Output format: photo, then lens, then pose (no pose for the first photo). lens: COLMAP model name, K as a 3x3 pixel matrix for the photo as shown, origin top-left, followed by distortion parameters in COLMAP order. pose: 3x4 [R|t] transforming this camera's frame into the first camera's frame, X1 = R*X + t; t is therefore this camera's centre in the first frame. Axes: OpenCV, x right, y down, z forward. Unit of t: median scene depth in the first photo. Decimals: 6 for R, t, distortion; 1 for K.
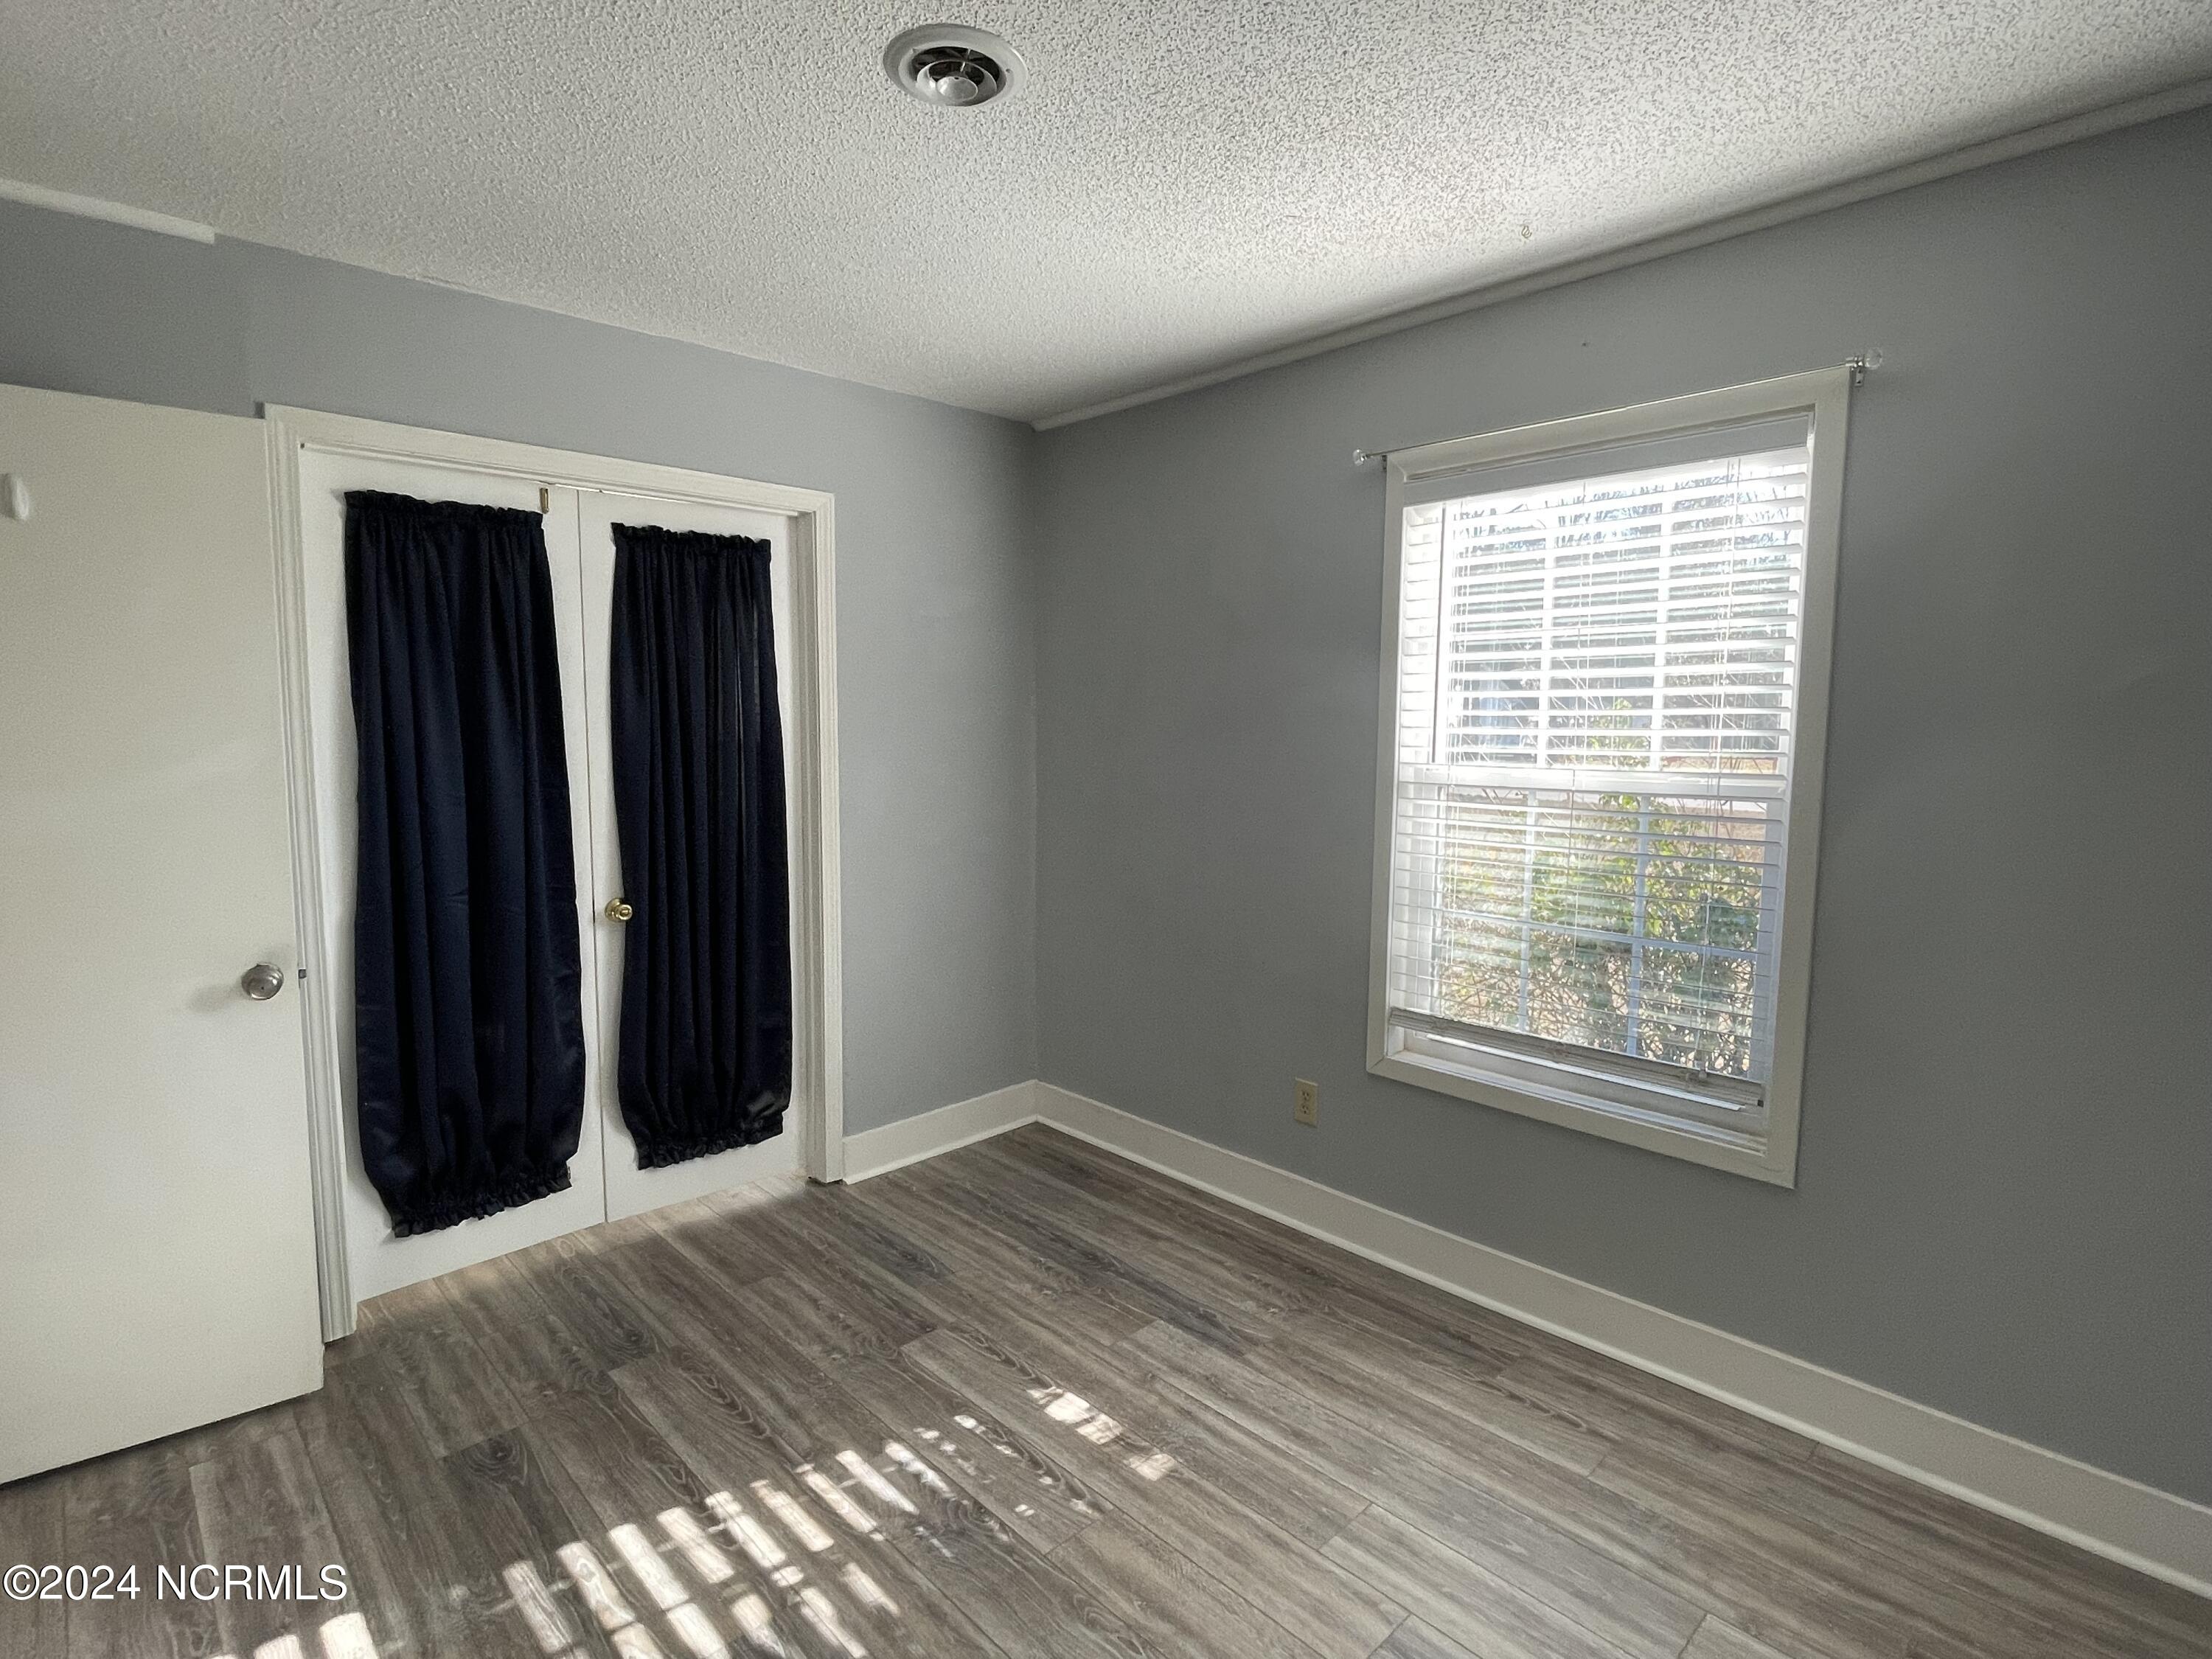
lens RADIAL K [[1114.9, 0, 1098.7], [0, 1114.9, 830.8], [0, 0, 1]] dist [0.004378, 0.000141]
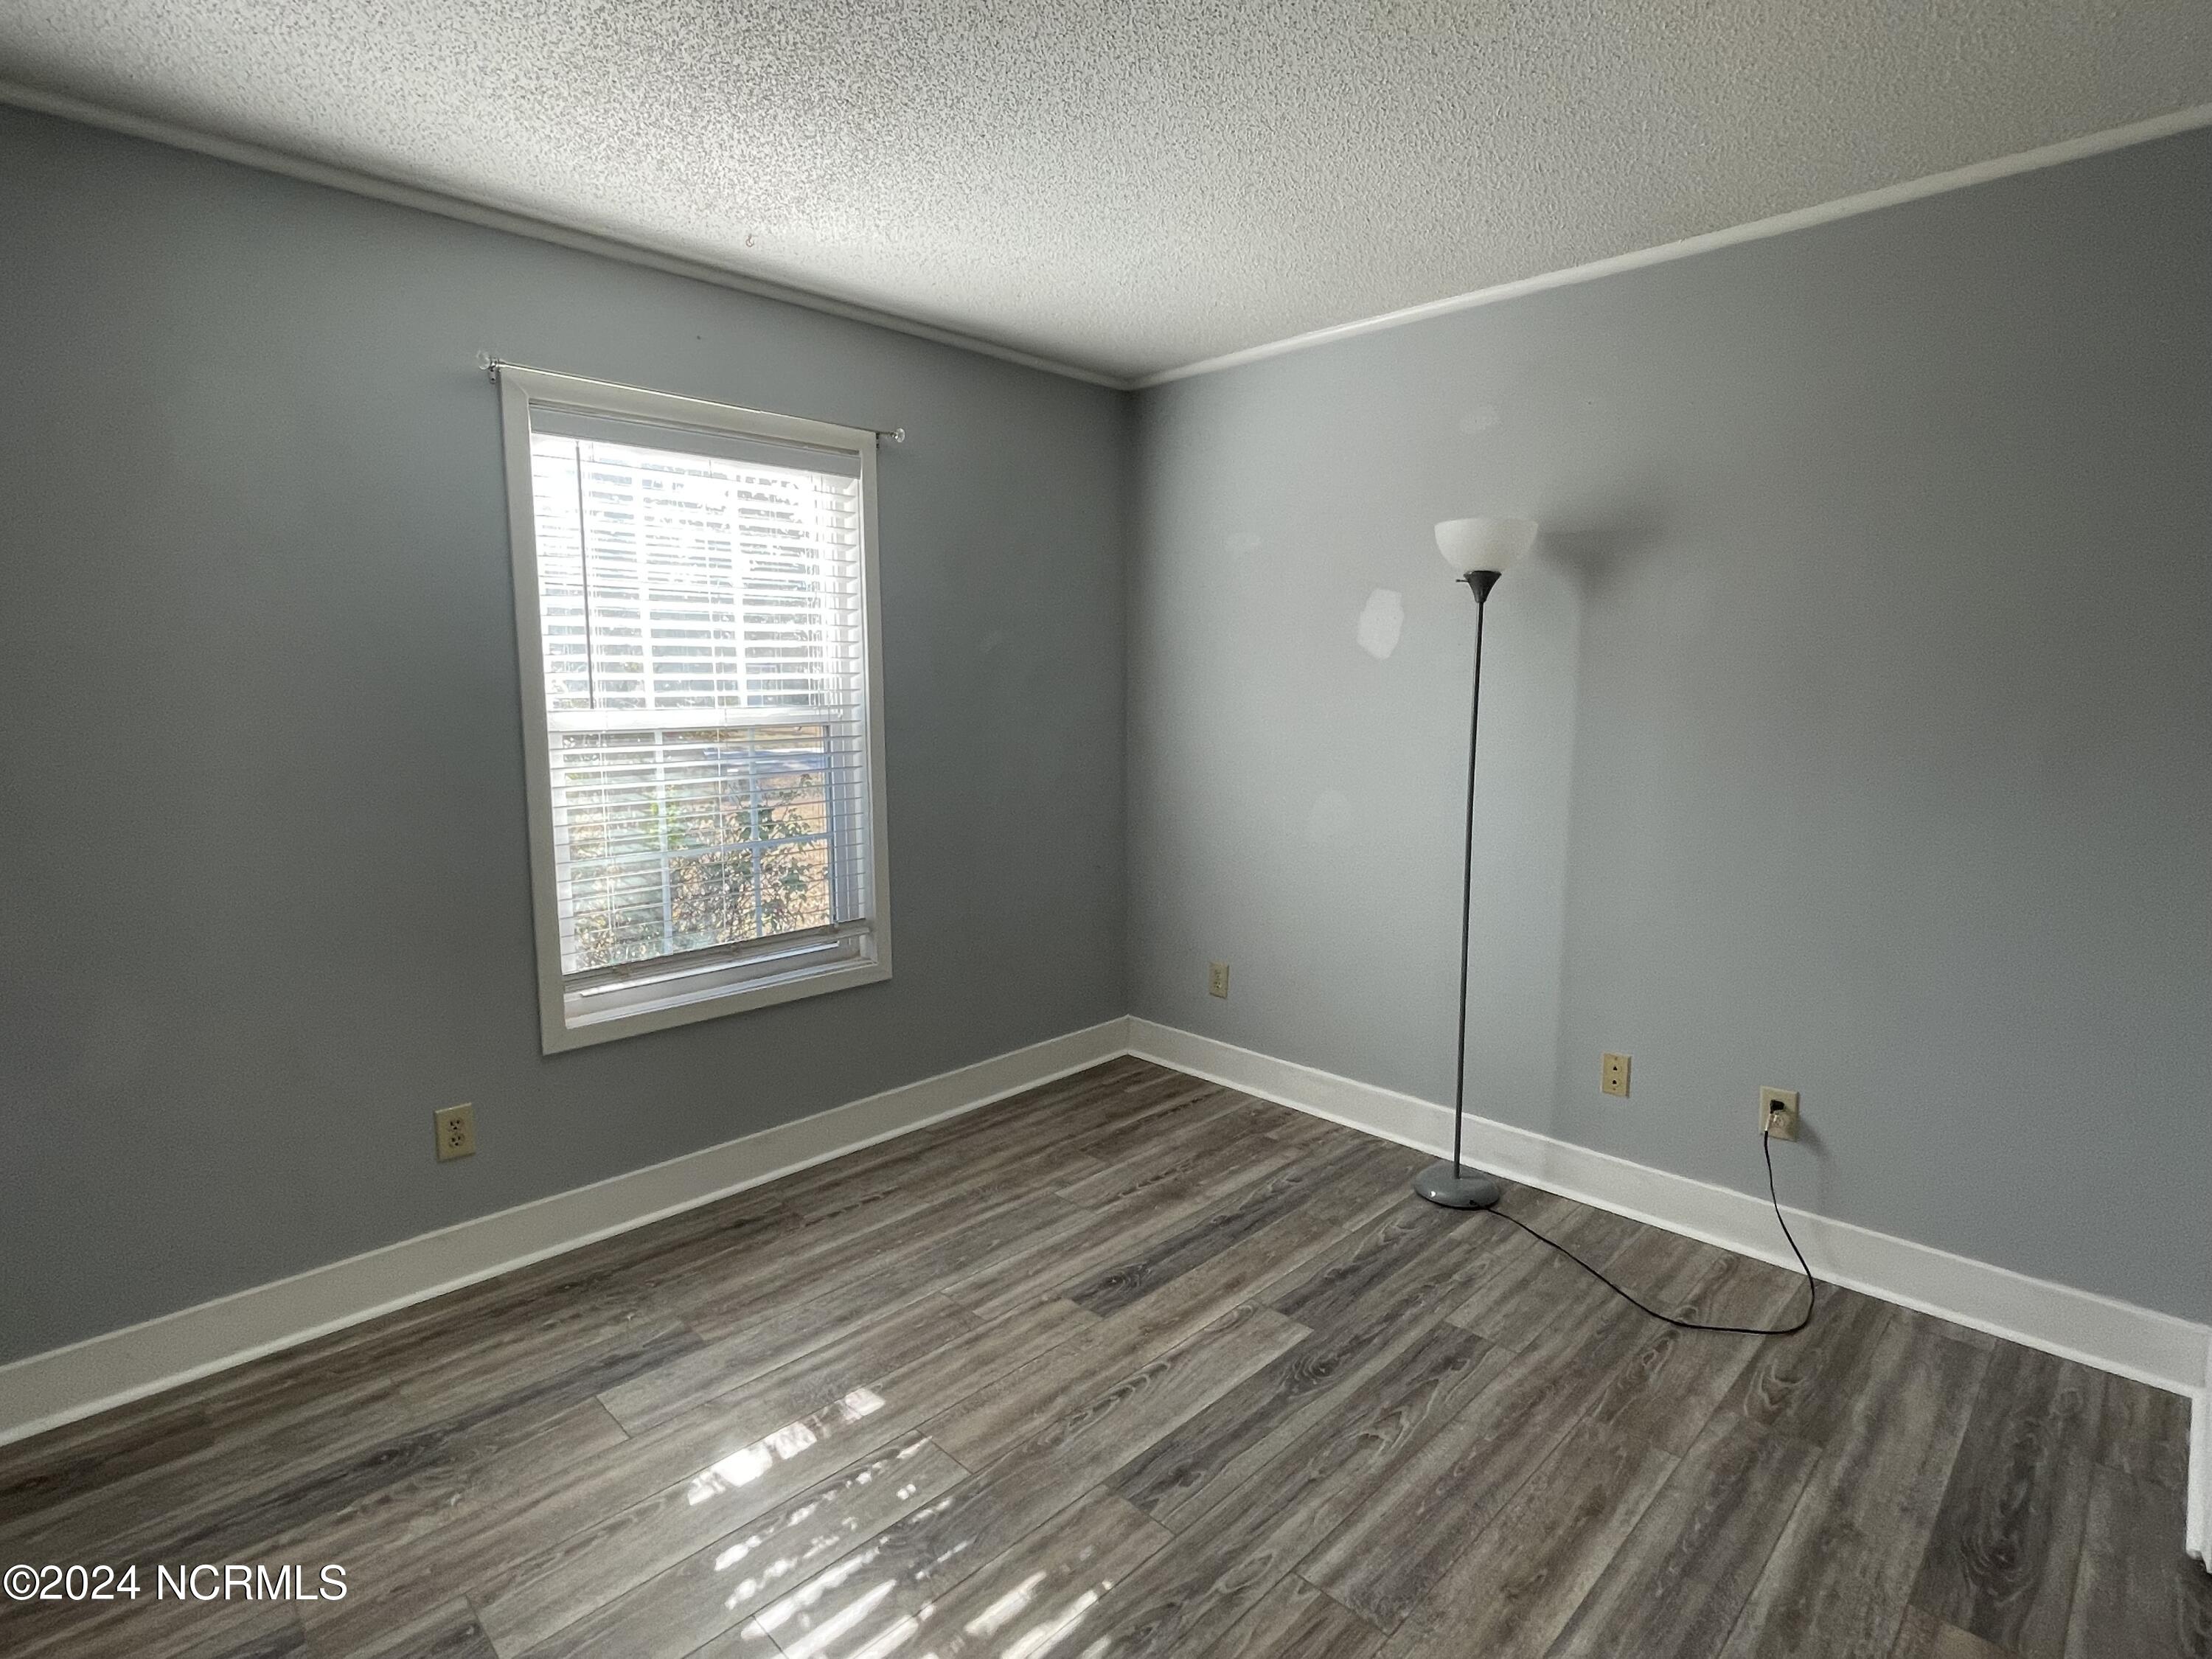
lens RADIAL K [[1114.9, 0, 1088.1], [0, 1114.9, 826.8], [0, 0, 1]] dist [0.004378, 0.000141]
pose [[-0.007359, -0.134663, 0.990864, -0.831179], [0.109301, 0.984846, 0.134657, -0.053593], [-0.993981, 0.109294, 0.007471, 0.692788]]
